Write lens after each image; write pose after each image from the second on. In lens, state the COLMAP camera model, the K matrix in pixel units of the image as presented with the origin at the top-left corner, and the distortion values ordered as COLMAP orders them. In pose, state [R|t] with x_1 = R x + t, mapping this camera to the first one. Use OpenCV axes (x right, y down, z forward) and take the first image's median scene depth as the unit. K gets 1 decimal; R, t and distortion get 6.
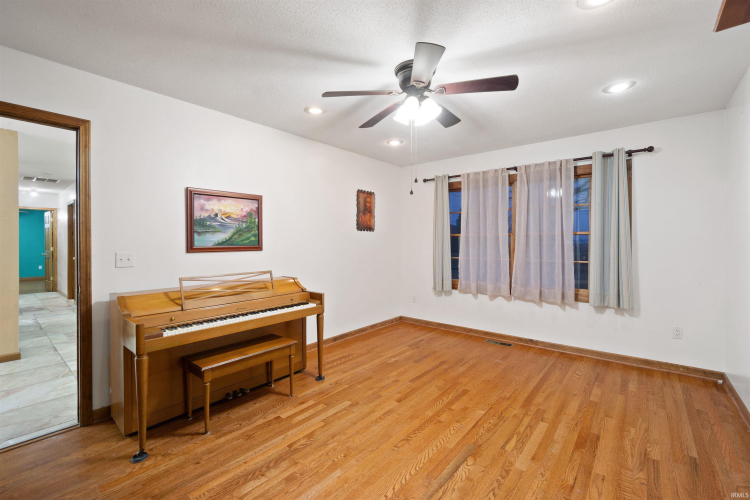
lens RADIAL K [[326.9, 0, 374.5], [0, 326.9, 245.9], [0, 0, 1]] dist [-0.001374, 0.000513]
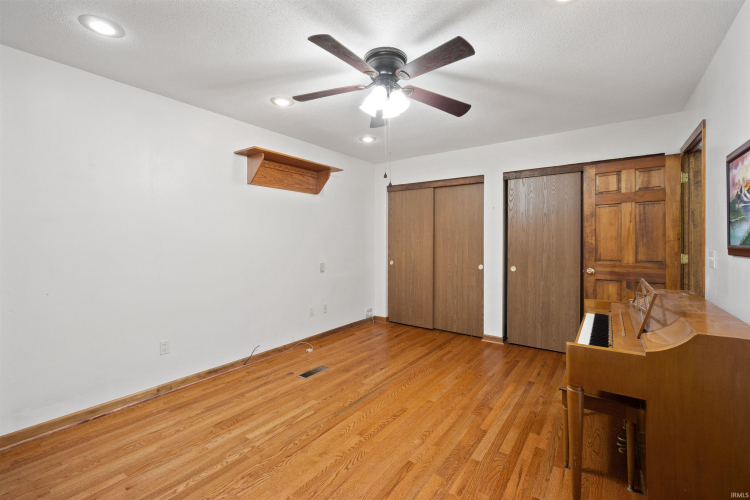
lens RADIAL K [[326.9, 0, 374.5], [0, 326.9, 245.9], [0, 0, 1]] dist [-0.001374, 0.000513]
pose [[-0.998298, 0.005849, -0.058029, 0.165880], [0.004534, 0.999731, 0.022759, -0.014763], [0.058146, 0.022457, -0.998055, 1.506190]]
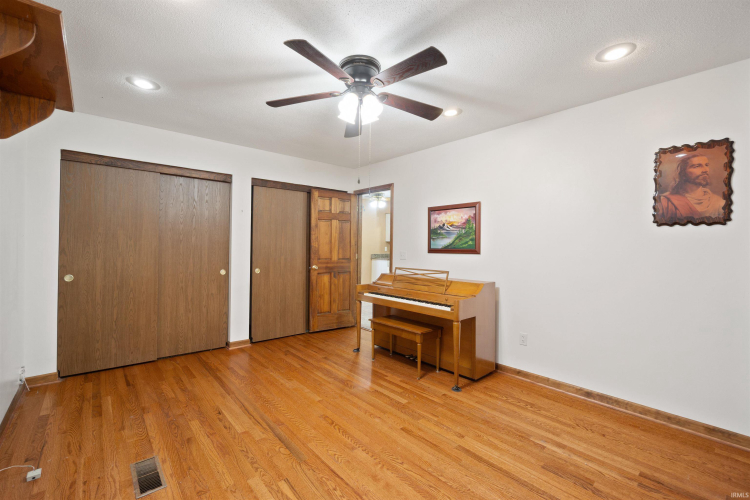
lens RADIAL K [[326.9, 0, 374.5], [0, 326.9, 245.9], [0, 0, 1]] dist [-0.001374, 0.000513]
pose [[-0.165494, 0.003969, -0.986203, 0.833813], [-0.017593, 0.999821, 0.006976, -0.014706], [0.986054, 0.018505, -0.165395, 0.938181]]
